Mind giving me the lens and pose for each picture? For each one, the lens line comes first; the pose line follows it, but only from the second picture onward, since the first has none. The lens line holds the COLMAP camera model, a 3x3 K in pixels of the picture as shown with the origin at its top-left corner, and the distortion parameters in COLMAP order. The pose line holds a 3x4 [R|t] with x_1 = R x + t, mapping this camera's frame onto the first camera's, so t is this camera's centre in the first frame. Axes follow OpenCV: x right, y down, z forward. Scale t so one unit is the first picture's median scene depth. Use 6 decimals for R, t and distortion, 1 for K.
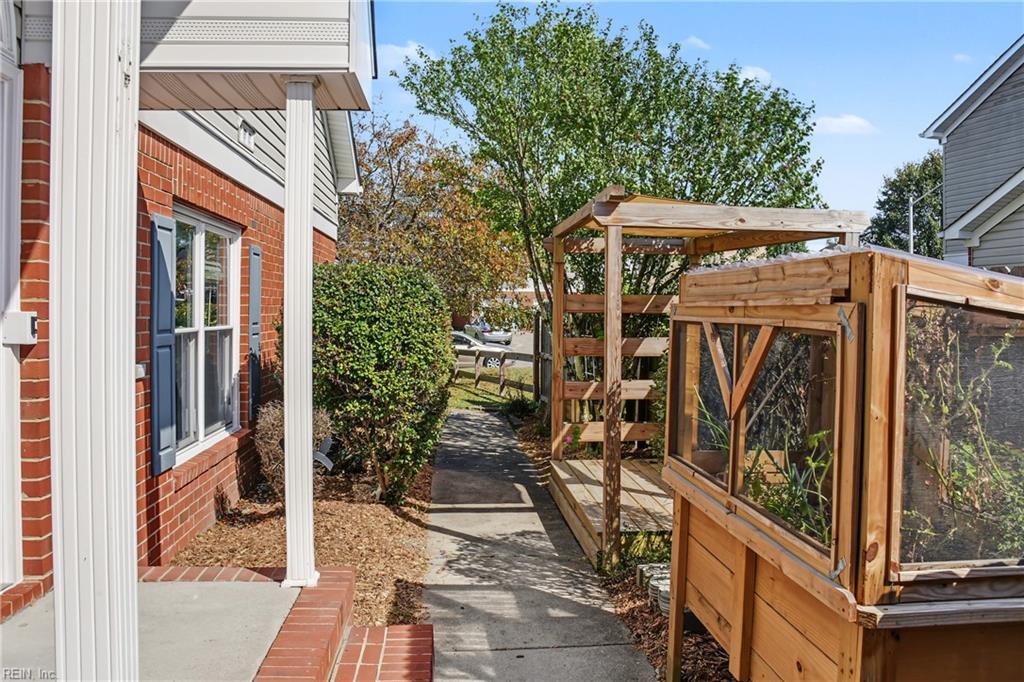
lens RADIAL K [[825.7, 0, 526.7], [0, 825.7, 332.3], [0, 0, 1]] dist [-0.162622, 0.105878]
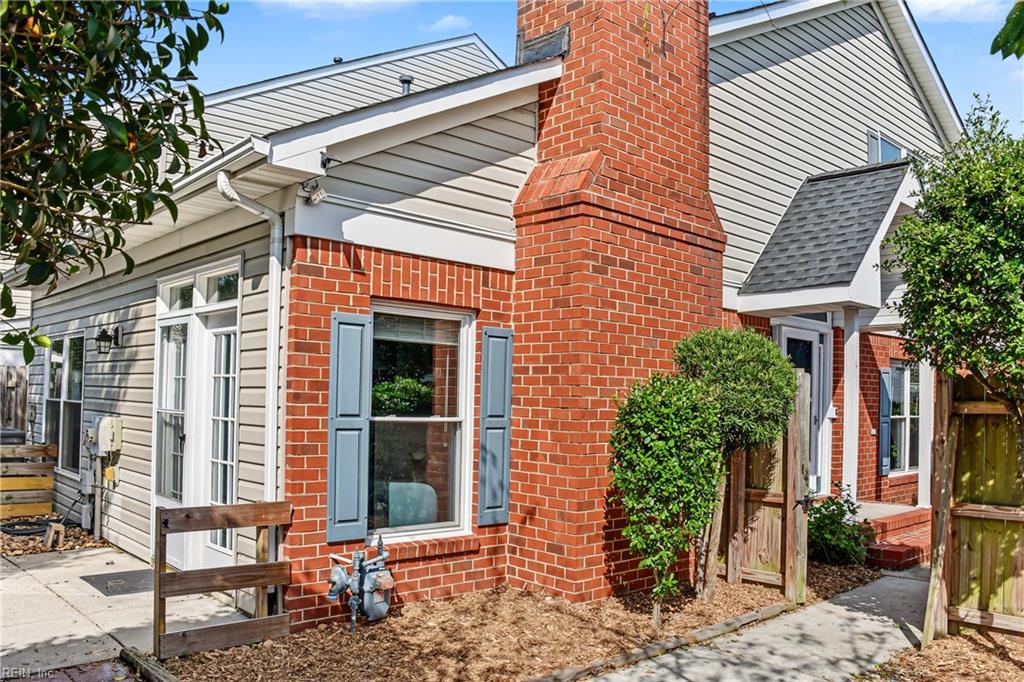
lens RADIAL K [[825.7, 0, 526.7], [0, 825.7, 332.3], [0, 0, 1]] dist [-0.162622, 0.105878]
pose [[0.622962, -0.050201, -0.780639, 0.735302], [-0.042465, 0.994297, -0.097828, 0.027937], [0.781098, 0.094093, 0.617278, -1.288945]]
